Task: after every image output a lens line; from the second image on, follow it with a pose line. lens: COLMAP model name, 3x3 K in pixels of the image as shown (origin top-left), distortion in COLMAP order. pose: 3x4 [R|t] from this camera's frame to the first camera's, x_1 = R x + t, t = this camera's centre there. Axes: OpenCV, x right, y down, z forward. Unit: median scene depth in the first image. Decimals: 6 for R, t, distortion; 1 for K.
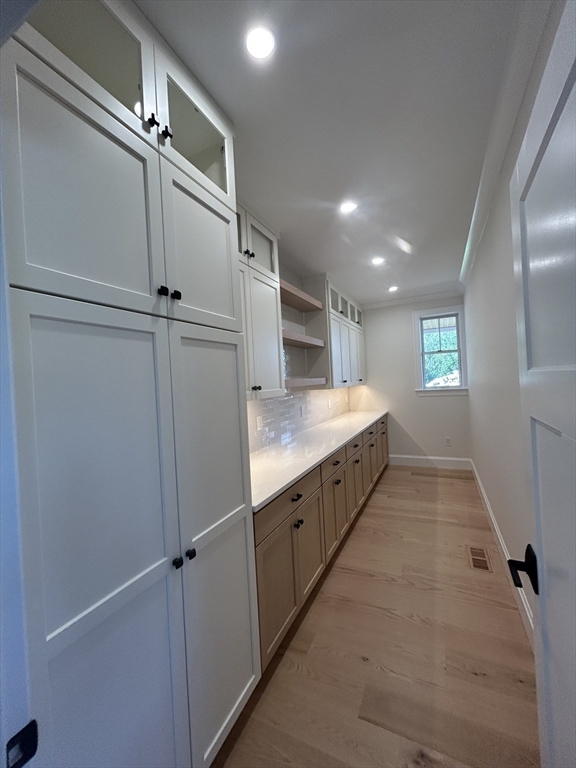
lens RADIAL K [[309.8, 0, 288.0], [0, 309.8, 384.0], [0, 0, 1]] dist [-0.000116, 0.000208]
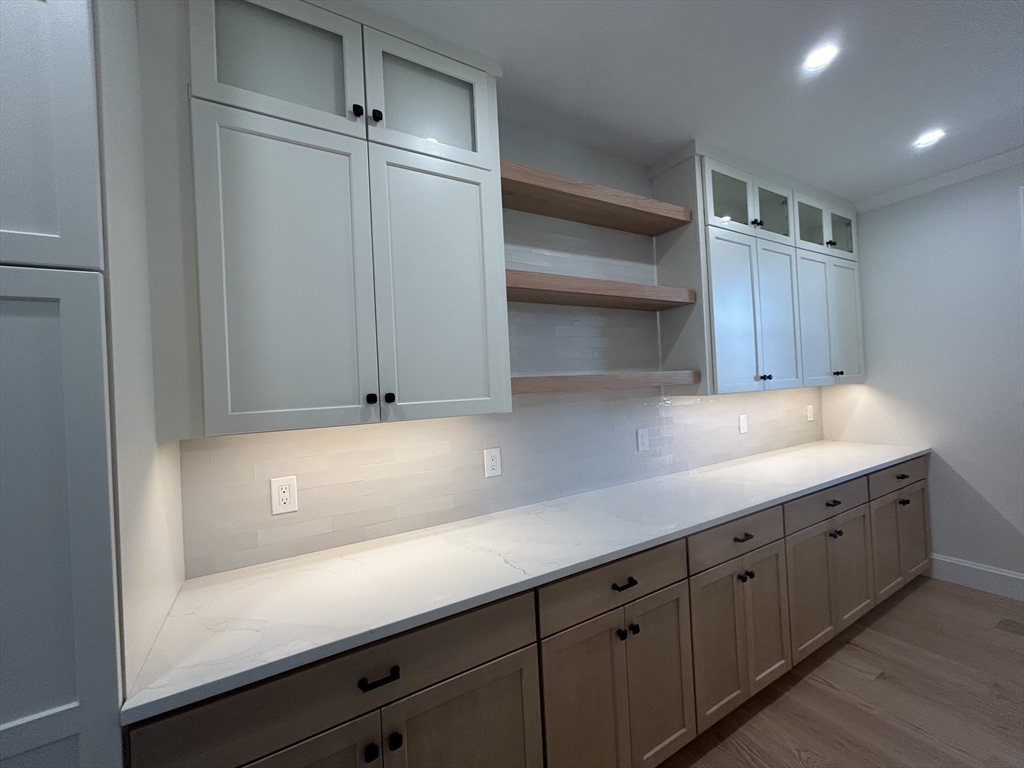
lens RADIAL K [[413.1, 0, 512.0], [0, 413.1, 384.0], [0, 0, 1]] dist [-0.000116, 0.000208]
pose [[0.831814, 0.009686, -0.554969, 0.228585], [0.000323, 0.999839, 0.017934, -0.010454], [0.555054, -0.015097, 0.831677, 0.329311]]
